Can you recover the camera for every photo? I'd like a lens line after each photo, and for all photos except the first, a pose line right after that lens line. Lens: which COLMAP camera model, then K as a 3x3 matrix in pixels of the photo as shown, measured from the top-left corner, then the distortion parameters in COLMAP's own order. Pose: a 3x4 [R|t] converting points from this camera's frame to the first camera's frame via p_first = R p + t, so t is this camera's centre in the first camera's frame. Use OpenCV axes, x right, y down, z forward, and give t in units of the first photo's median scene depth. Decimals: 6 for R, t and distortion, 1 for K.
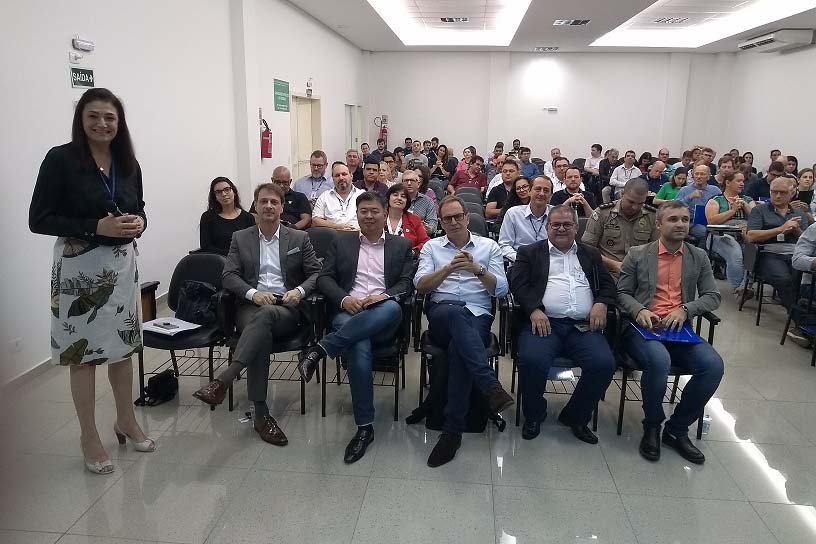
lens RADIAL K [[679.0, 0, 408.2], [0, 679.0, 270.5], [0, 0, 1]] dist [-0.007530, -0.027929]
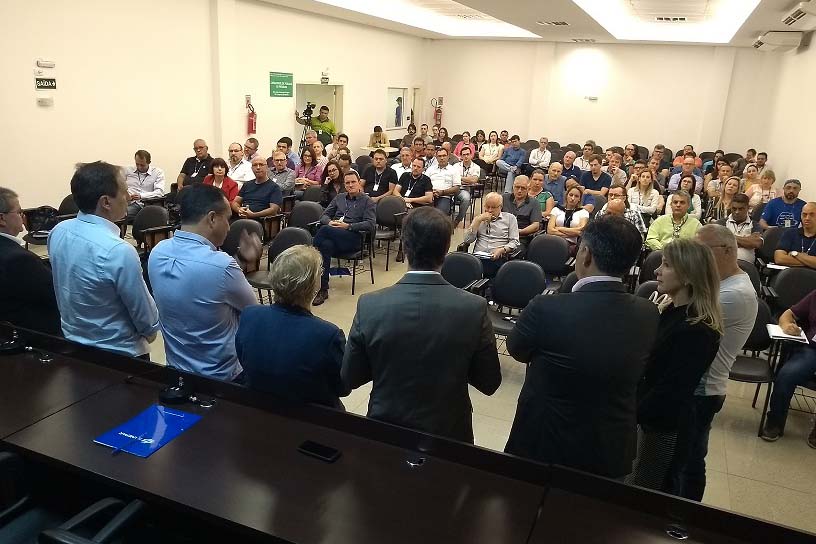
lens RADIAL K [[679.0, 0, 406.2], [0, 679.0, 273.0], [0, 0, 1]] dist [-0.007530, -0.027929]
pose [[0.956345, 0.109542, -0.270933, 0.425834], [-0.096301, 0.993436, 0.061733, -0.006795], [0.275917, -0.032947, 0.960617, -0.174704]]
